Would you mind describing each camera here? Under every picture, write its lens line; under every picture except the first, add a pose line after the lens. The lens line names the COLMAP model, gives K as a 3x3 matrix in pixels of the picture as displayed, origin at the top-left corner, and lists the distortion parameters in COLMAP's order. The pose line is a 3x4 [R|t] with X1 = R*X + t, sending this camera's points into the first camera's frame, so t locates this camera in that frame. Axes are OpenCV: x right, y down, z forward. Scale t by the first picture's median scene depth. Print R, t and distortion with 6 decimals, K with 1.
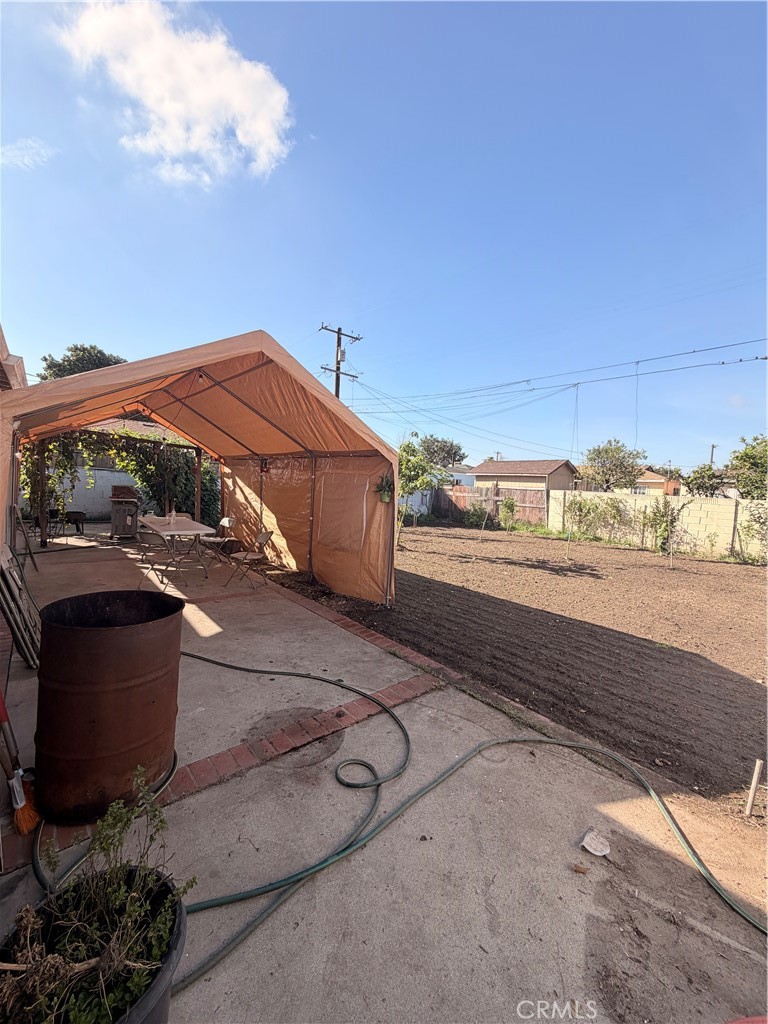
lens RADIAL K [[409.3, 0, 384.1], [0, 409.3, 509.0], [0, 0, 1]] dist [0.000890, 0.000042]
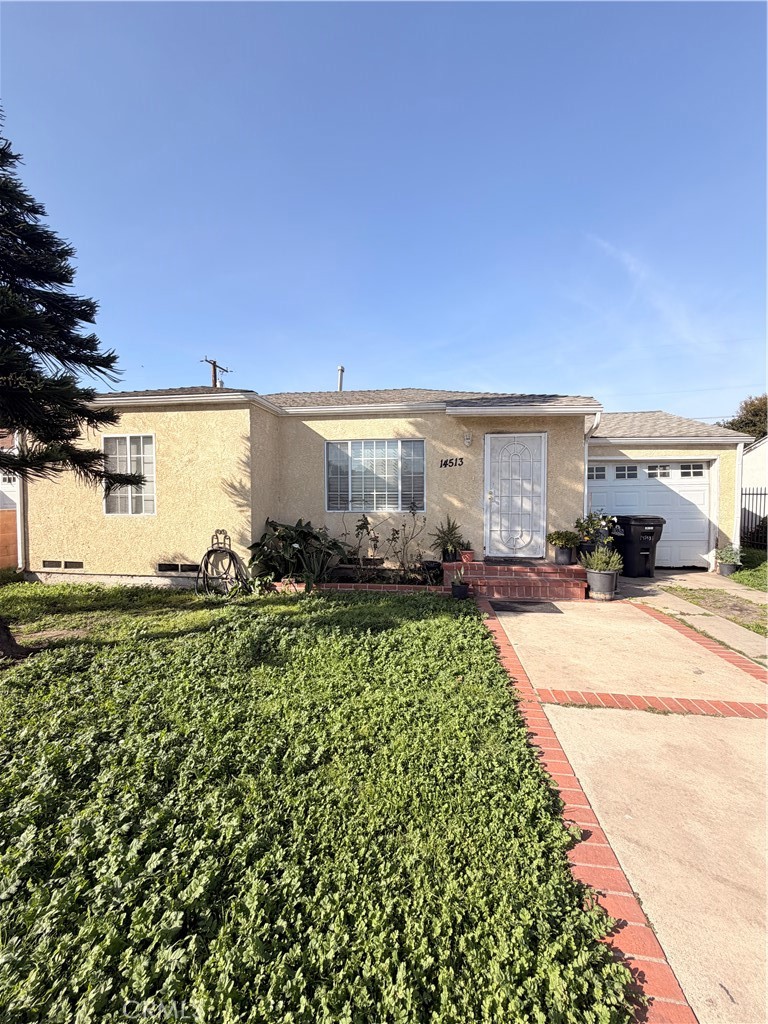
lens RADIAL K [[409.3, 0, 384.1], [0, 409.3, 509.0], [0, 0, 1]] dist [0.000890, 0.000042]
pose [[0.741784, -0.083380, 0.665435, -1.044384], [0.083132, 0.996020, 0.032133, -0.035721], [-0.665466, 0.031483, 0.745764, -0.328514]]
